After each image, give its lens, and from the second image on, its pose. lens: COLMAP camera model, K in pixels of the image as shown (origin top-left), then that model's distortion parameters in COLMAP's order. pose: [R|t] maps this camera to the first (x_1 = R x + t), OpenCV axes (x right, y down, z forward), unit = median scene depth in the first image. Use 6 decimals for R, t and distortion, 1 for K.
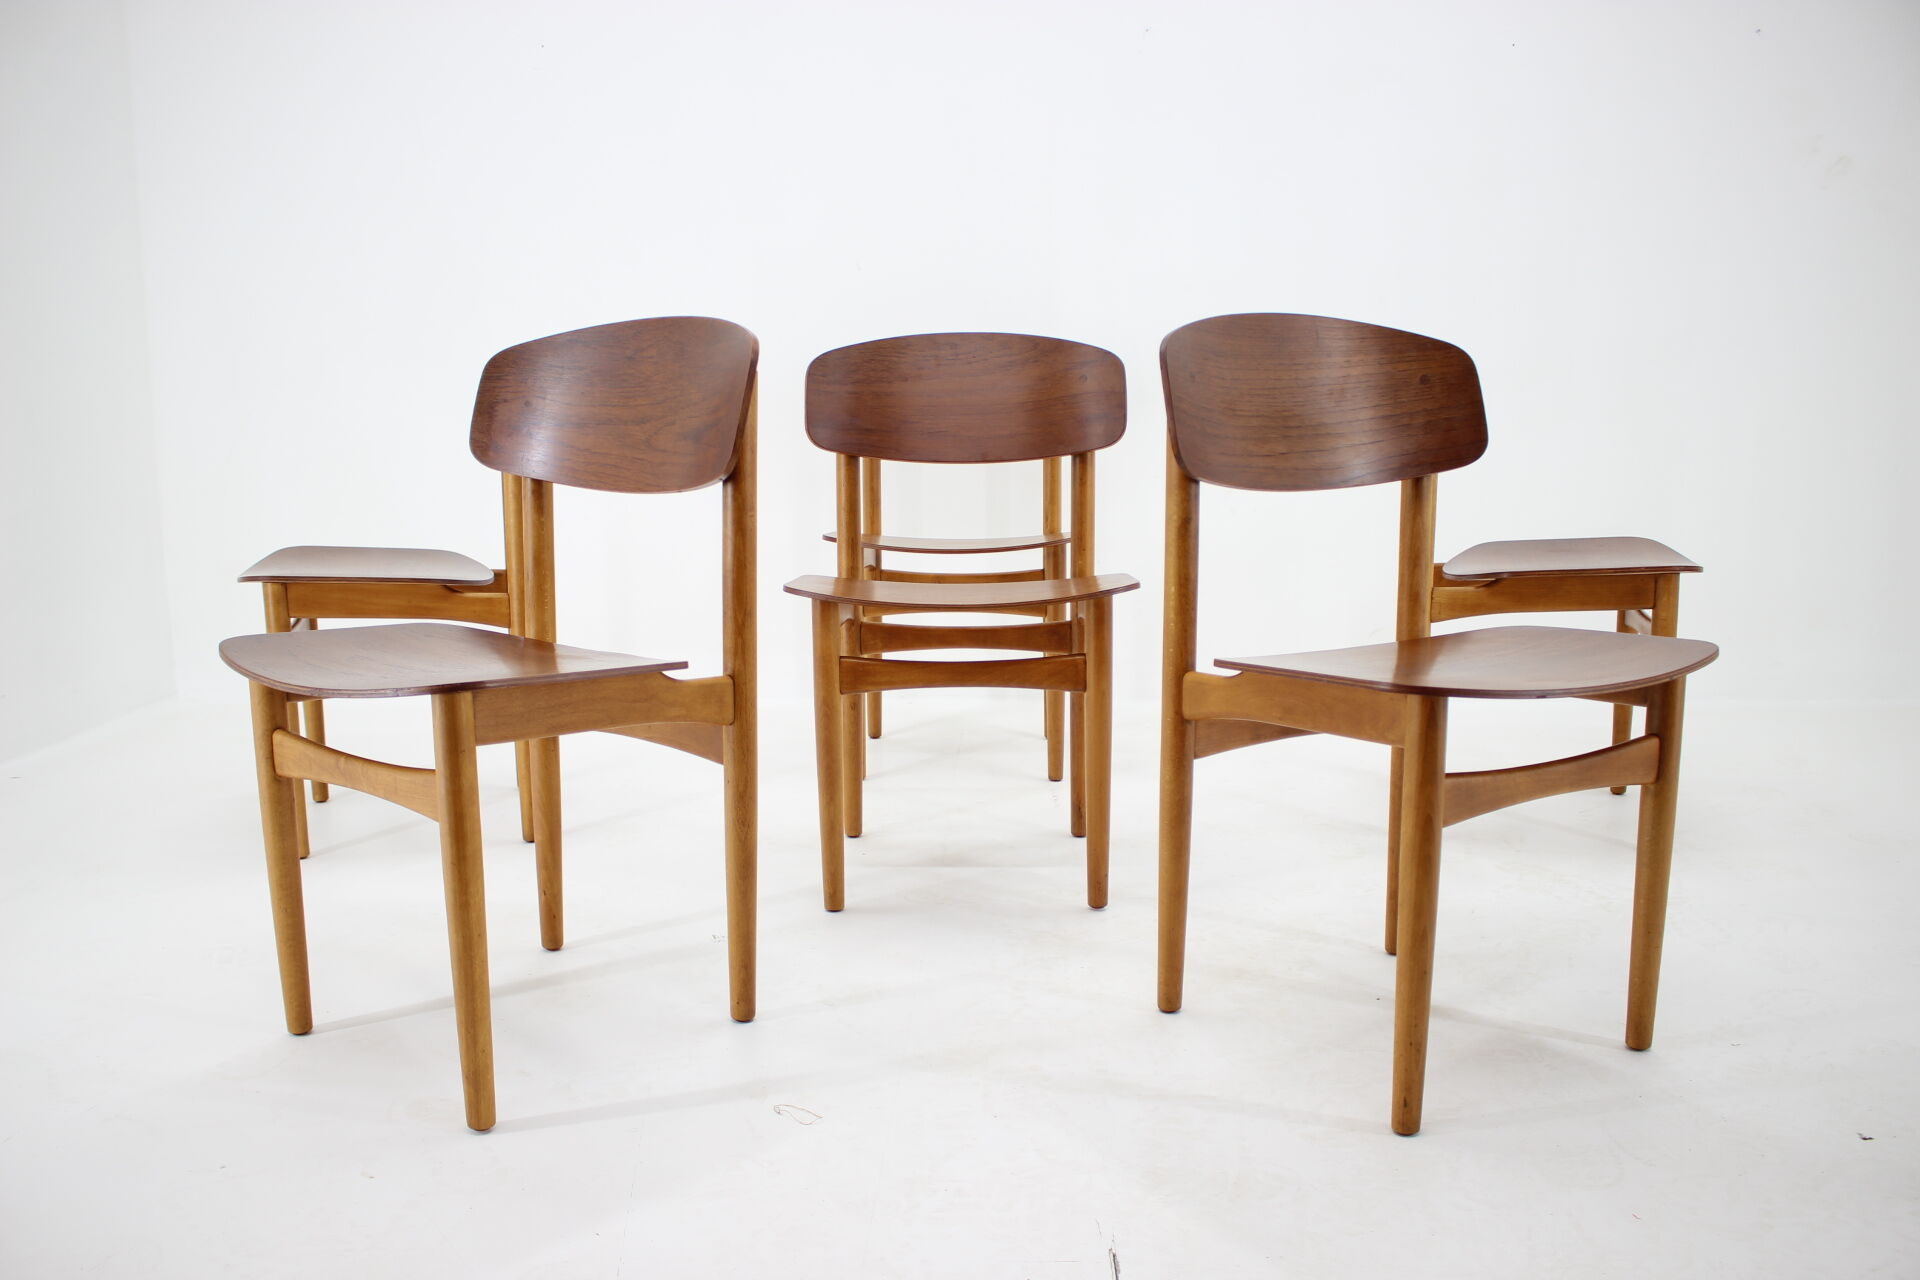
lens RADIAL K [[1561.9, 0, 955.1], [0, 1561.9, 637.2], [0, 0, 1]] dist [-0.133350, 0.089934]
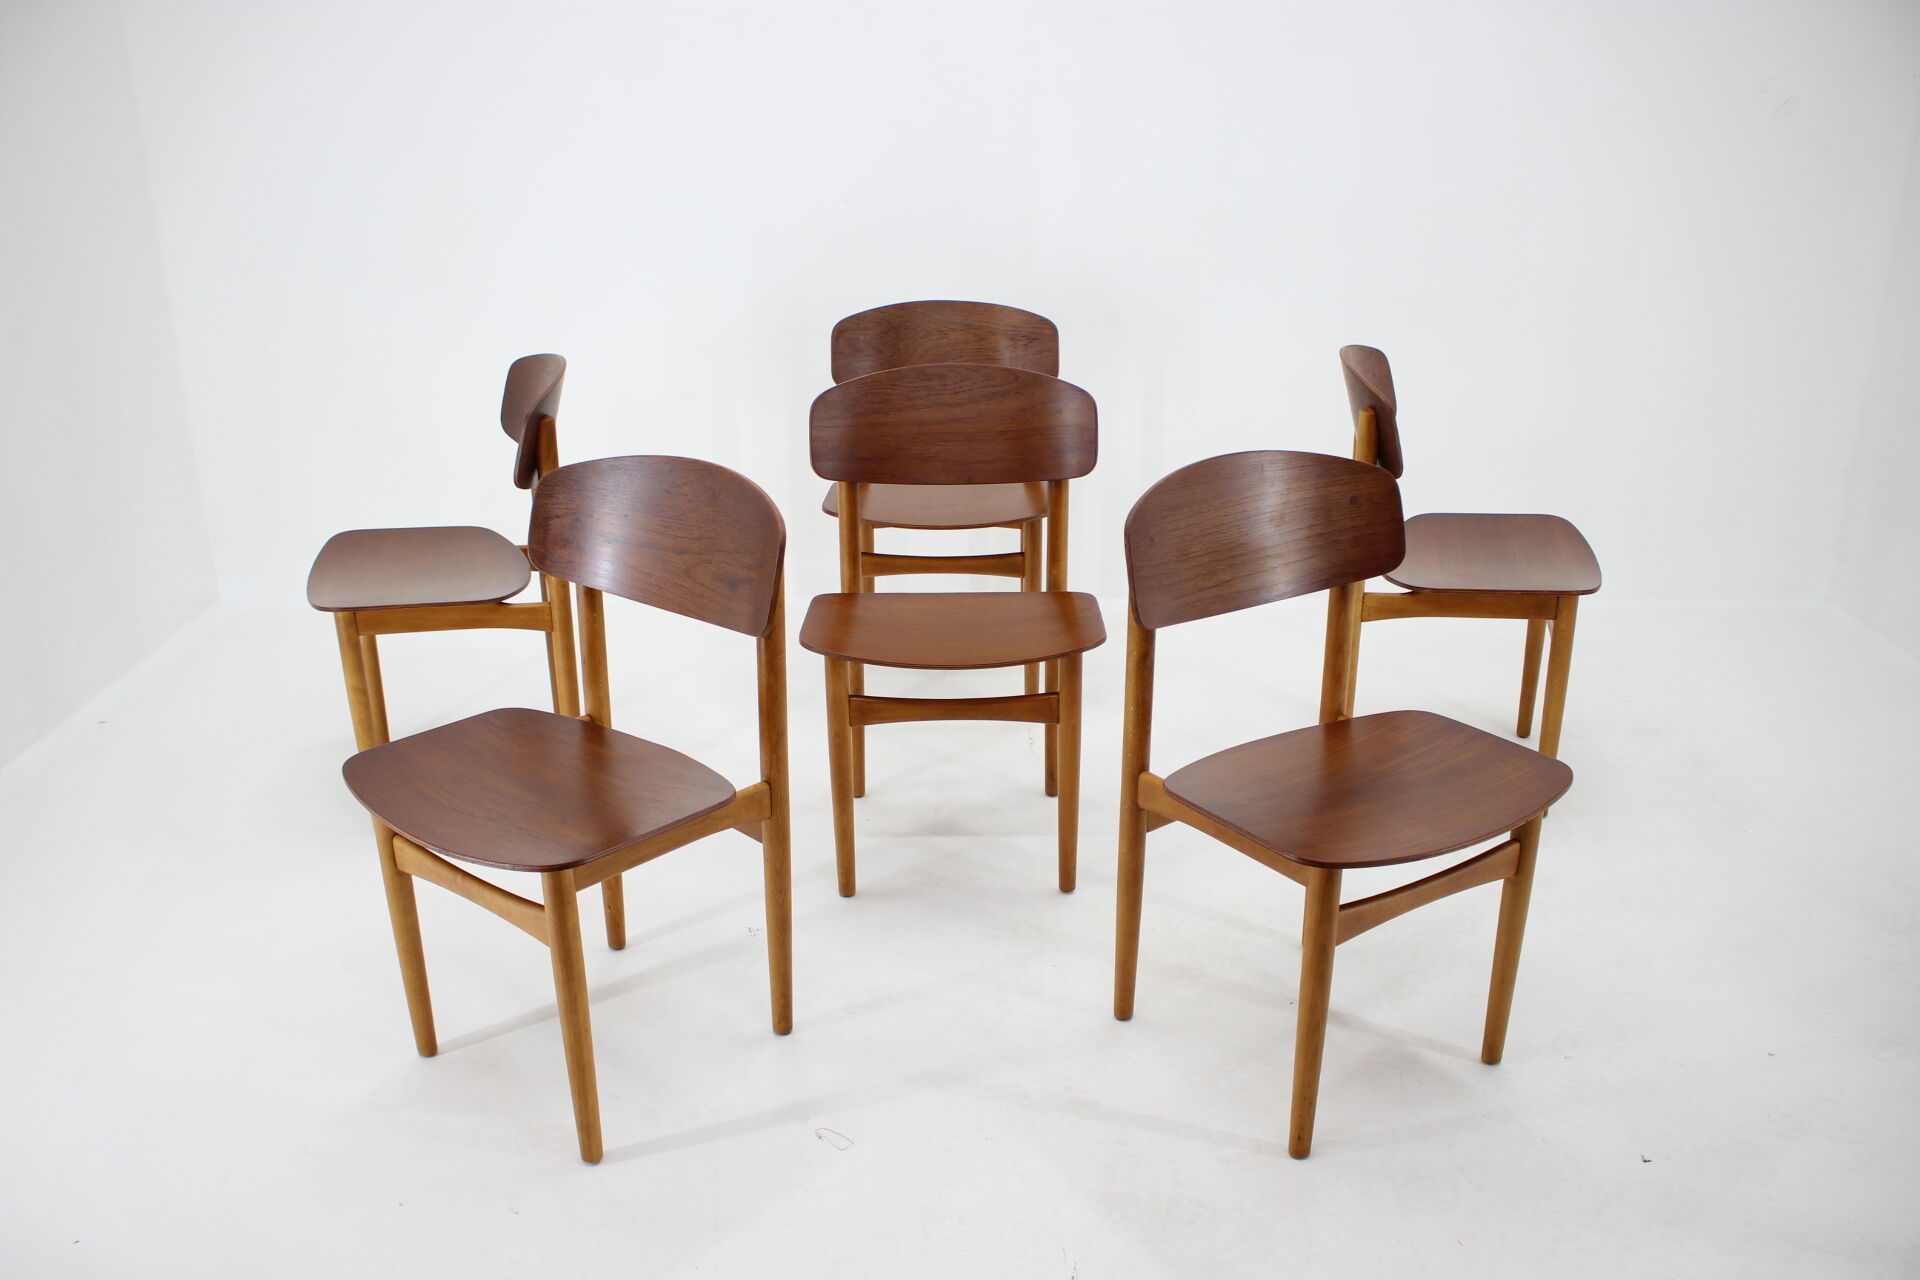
lens RADIAL K [[1561.9, 0, 955.1], [0, 1561.9, 637.2], [0, 0, 1]] dist [-0.133350, 0.089934]
pose [[0.999822, -0.007703, 0.017245, -0.016979], [0.004088, 0.979670, 0.200576, -0.316857], [-0.018440, -0.200470, 0.979526, -0.164933]]
